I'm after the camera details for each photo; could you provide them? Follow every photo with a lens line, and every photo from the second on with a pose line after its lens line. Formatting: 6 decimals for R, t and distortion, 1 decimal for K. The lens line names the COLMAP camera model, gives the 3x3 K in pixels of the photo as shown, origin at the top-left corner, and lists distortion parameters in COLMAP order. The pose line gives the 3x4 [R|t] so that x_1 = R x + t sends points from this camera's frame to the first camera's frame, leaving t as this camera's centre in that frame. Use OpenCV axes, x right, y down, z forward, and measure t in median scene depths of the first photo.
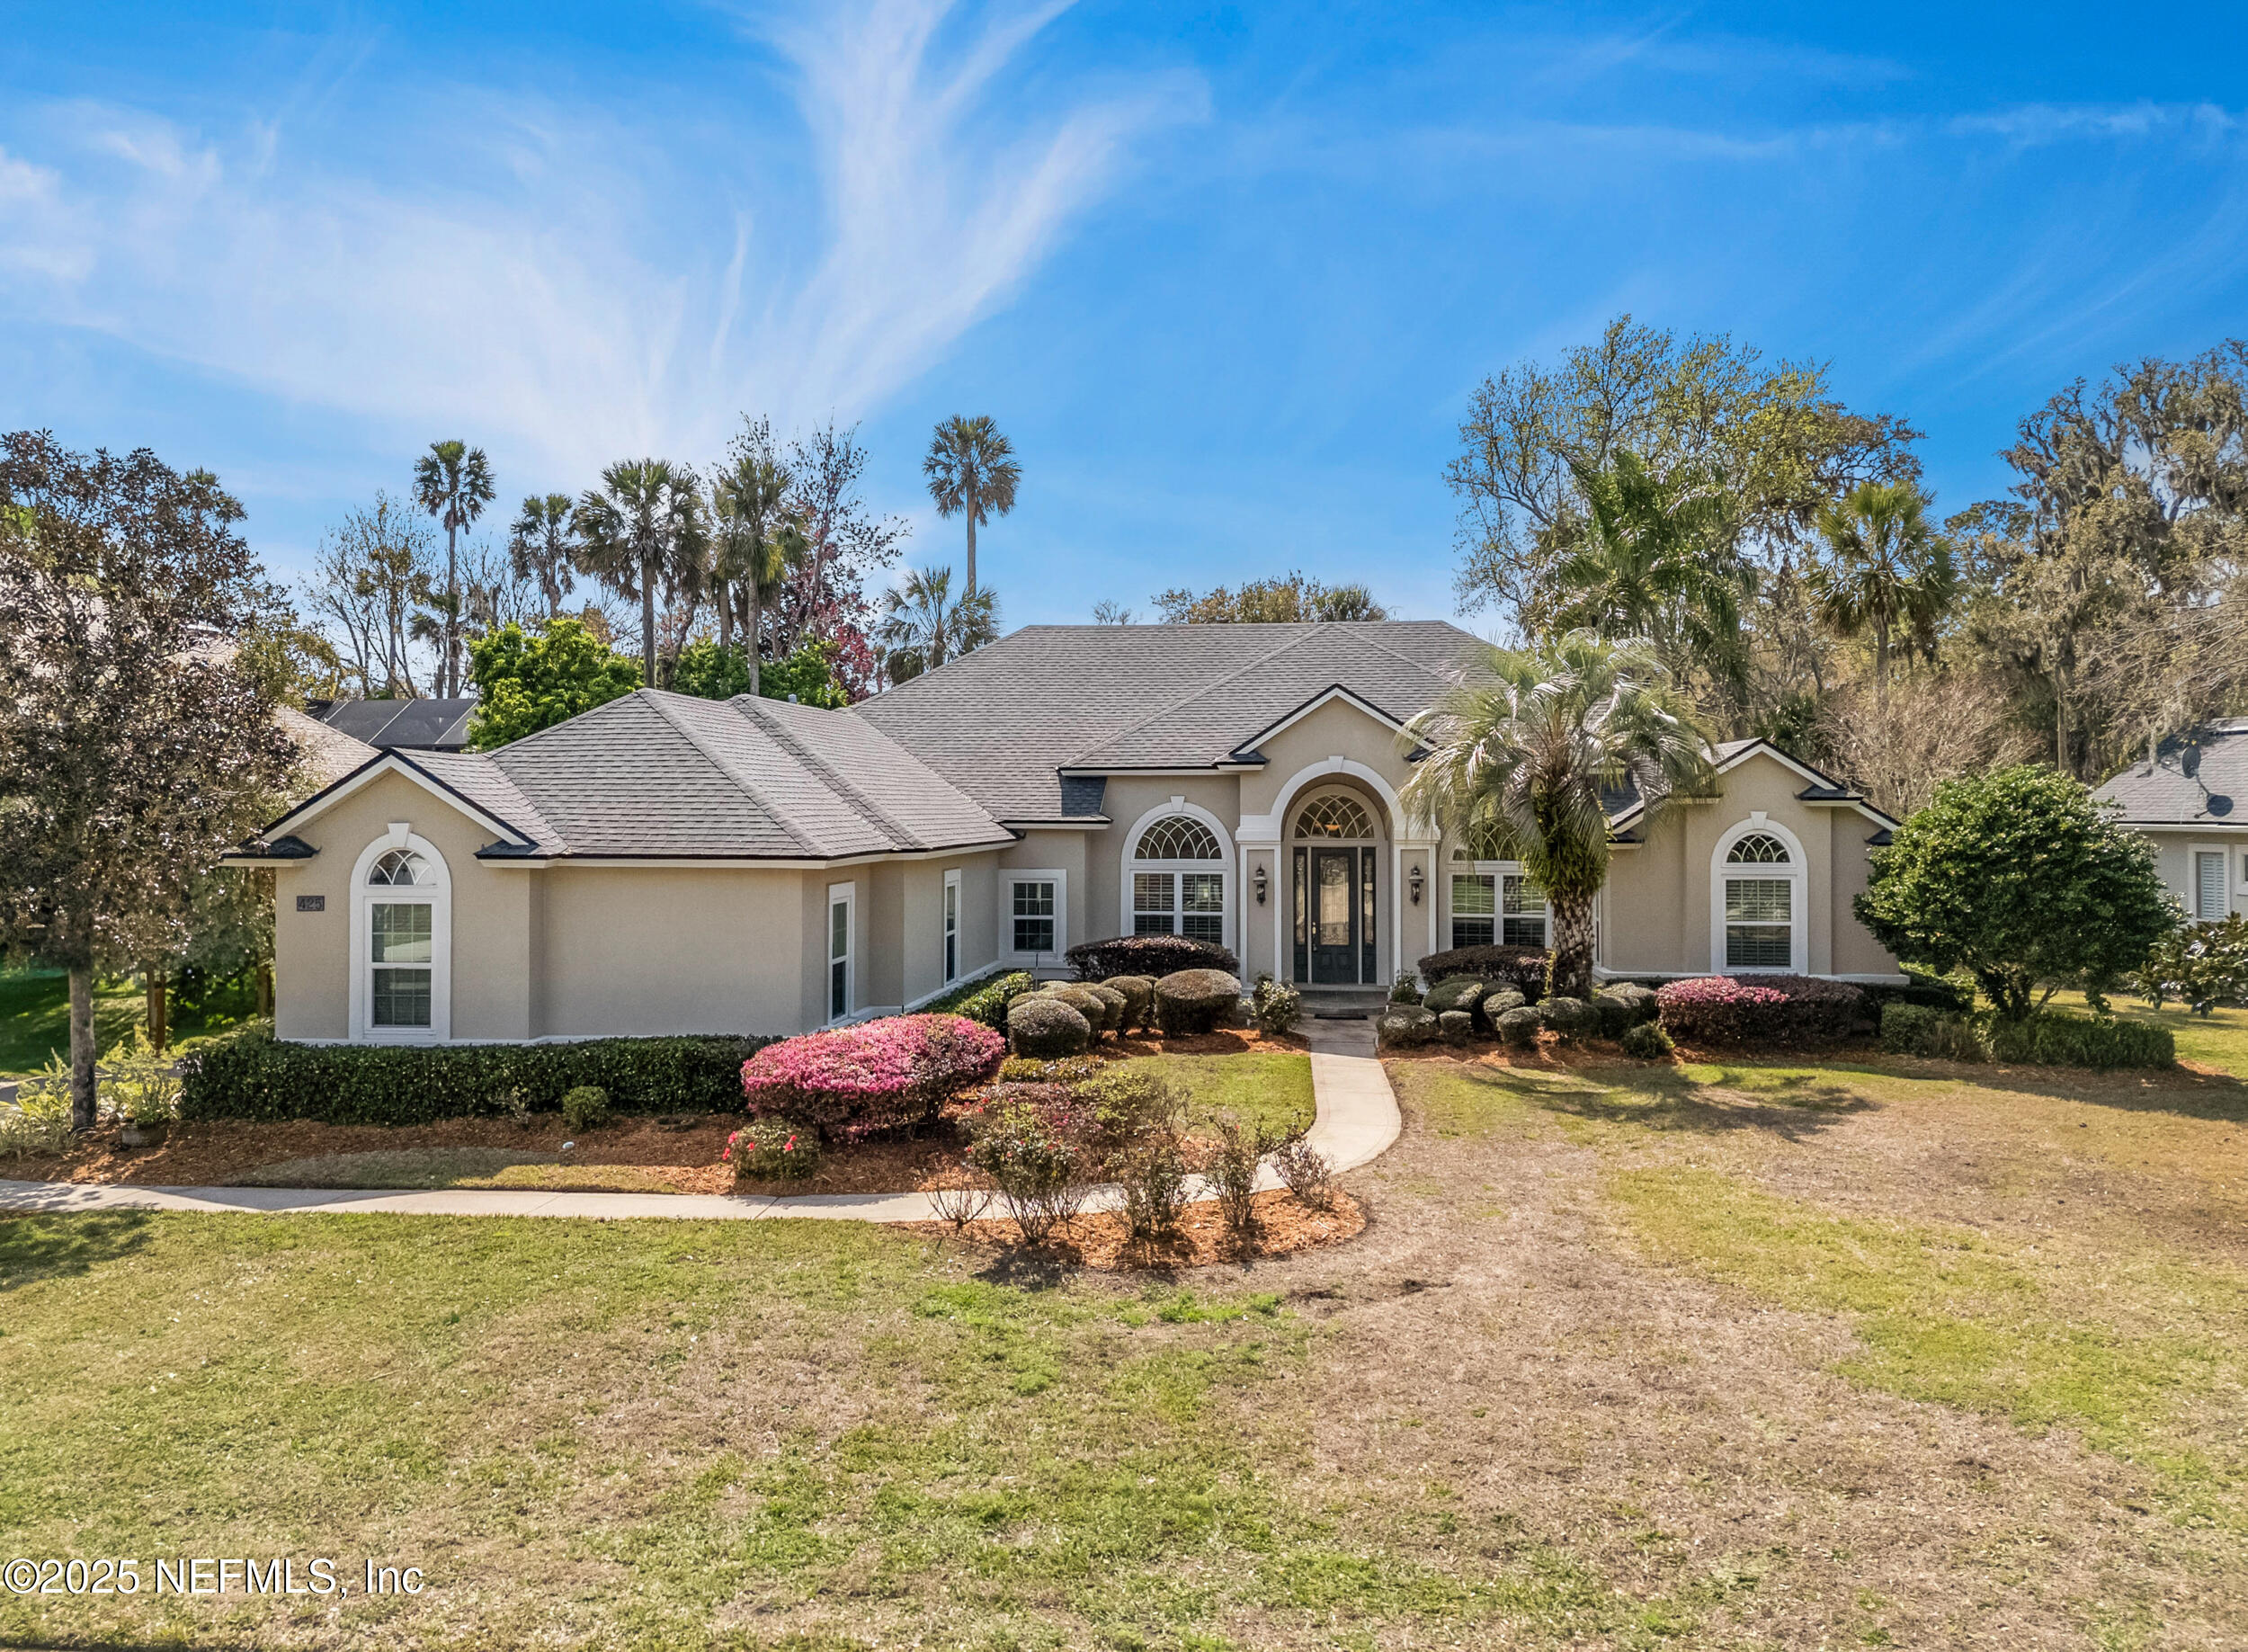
lens RADIAL K [[1617.9, 0, 1138.7], [0, 1617.9, 817.5], [0, 0, 1]] dist [0.029763, -0.006577]
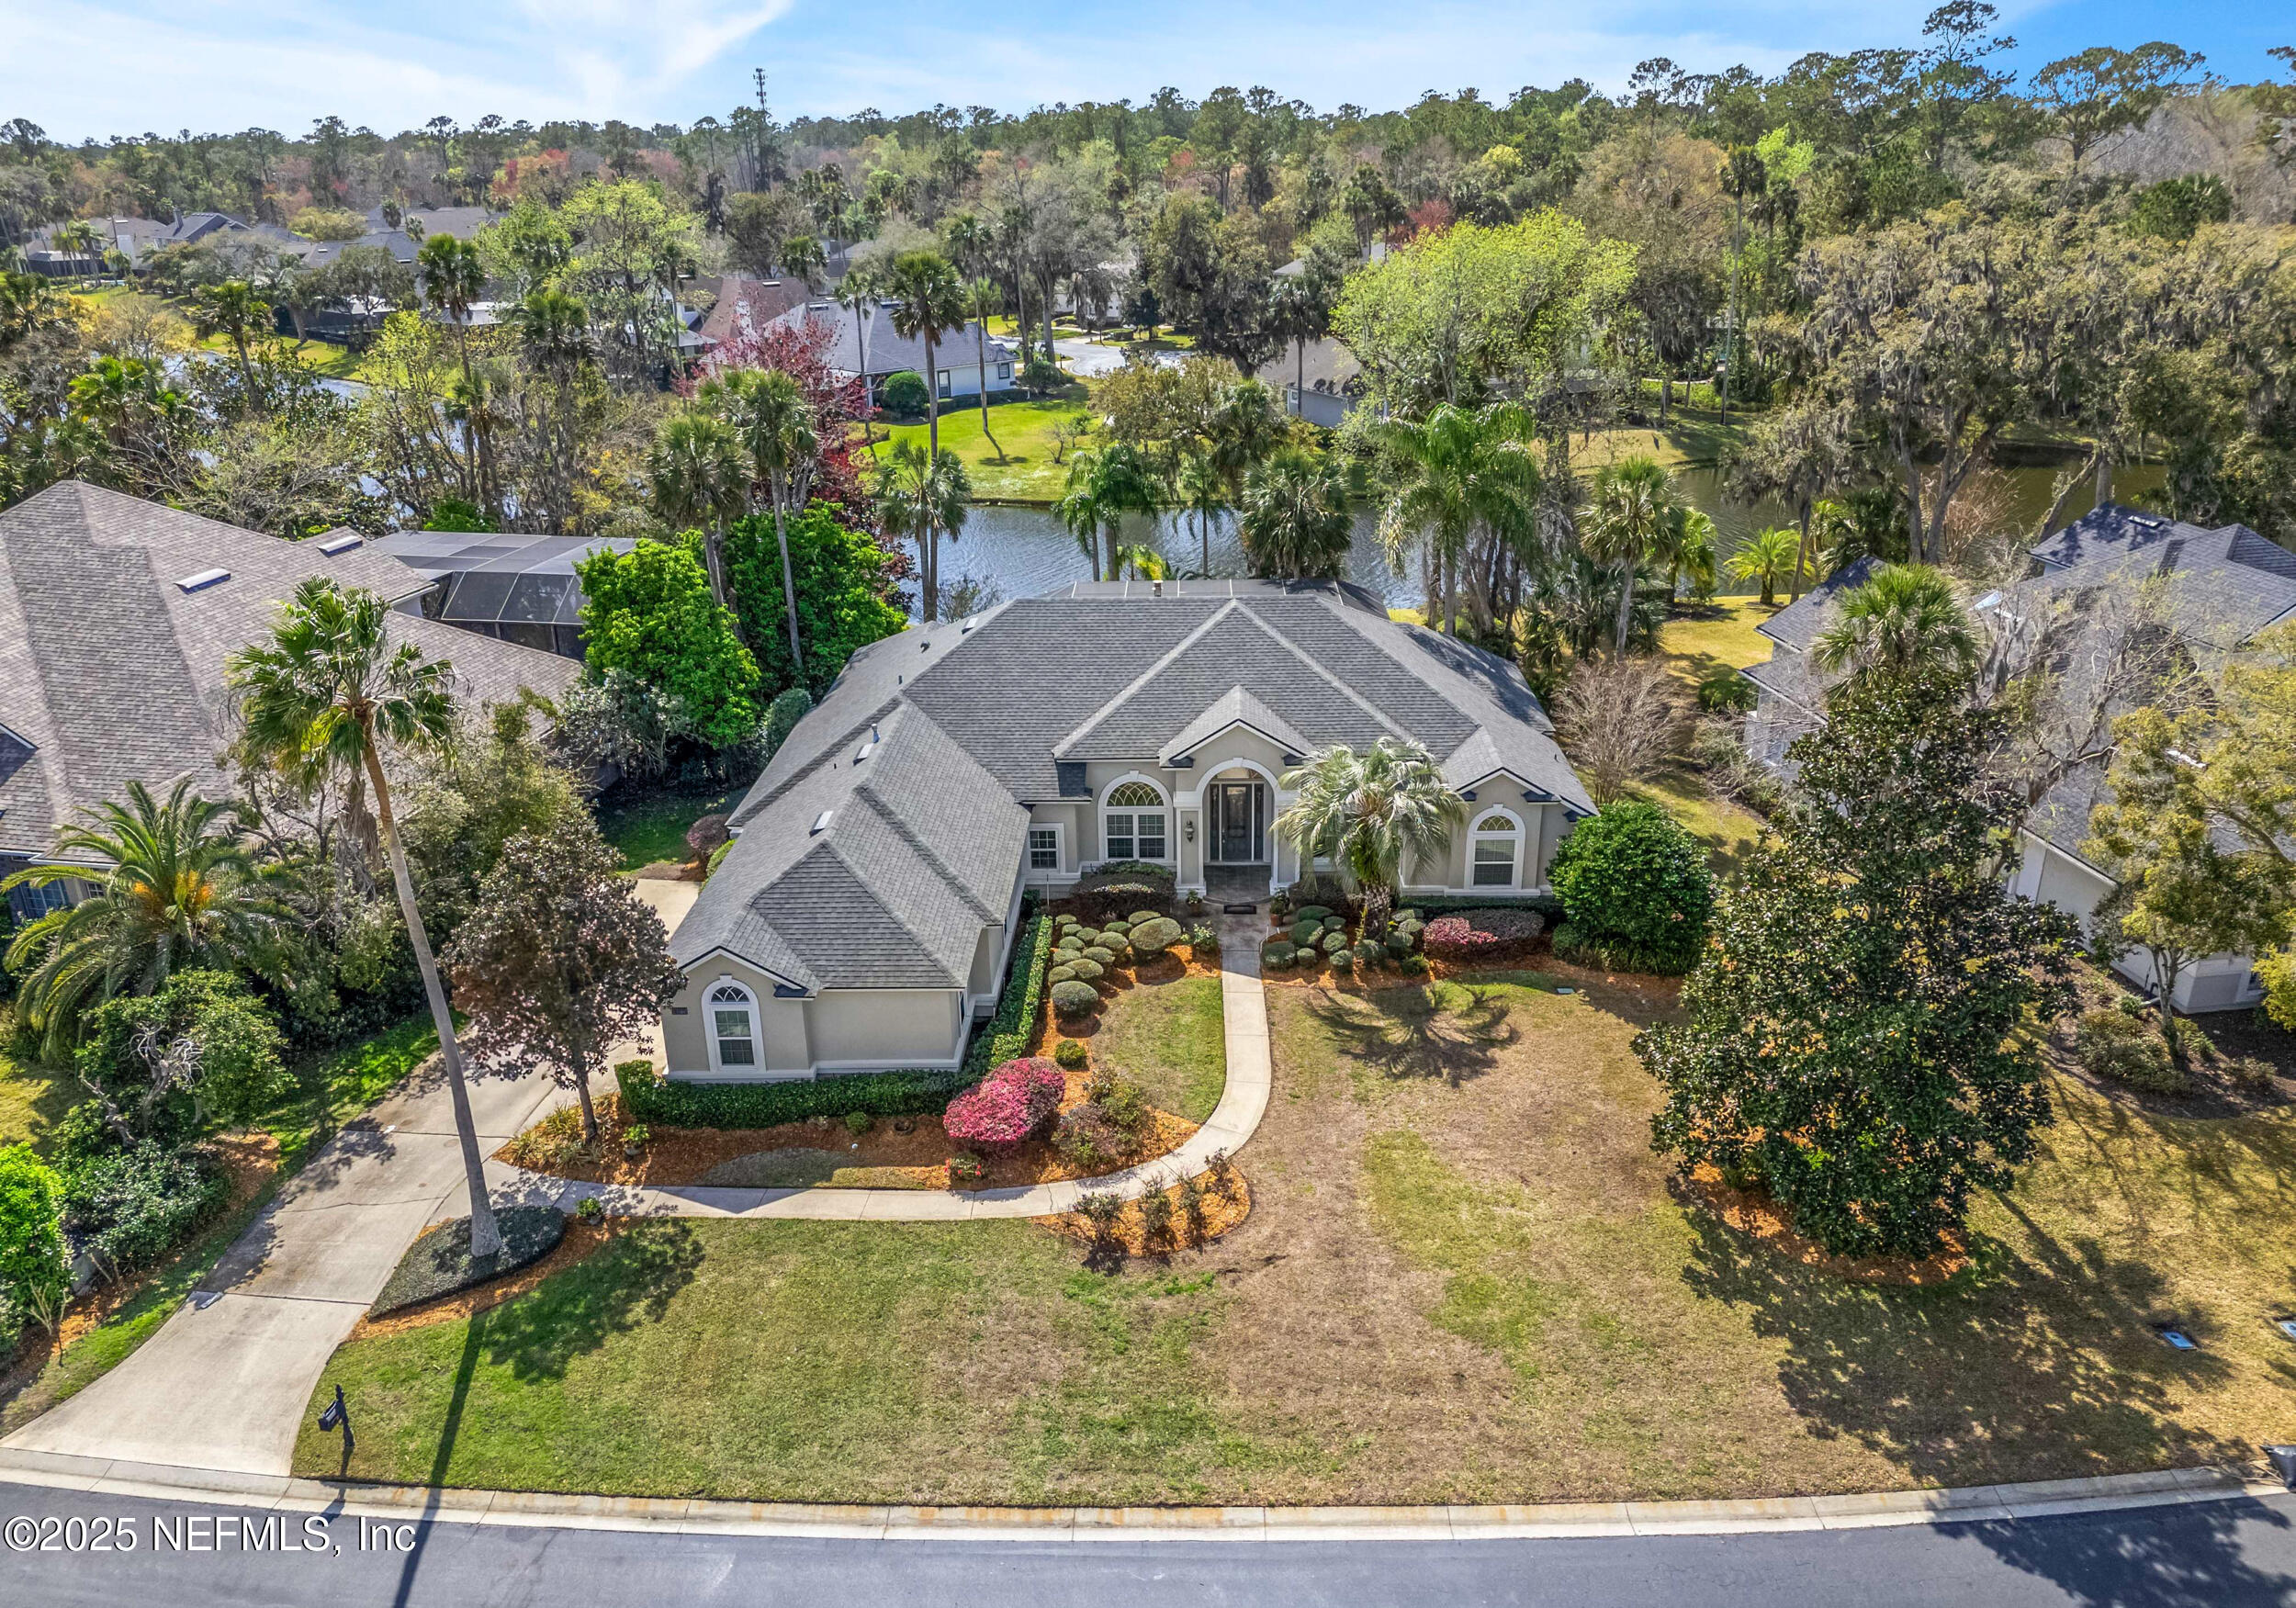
lens RADIAL K [[1669.3, 0, 1143.7], [0, 1669.3, 808.8], [0, 0, 1]] dist [0.048463, 0.001629]
pose [[0.997359, -0.042146, 0.059146, -0.073061], [0.014594, 0.914089, 0.405250, -0.731079], [-0.071144, -0.403317, 0.912291, -0.531299]]
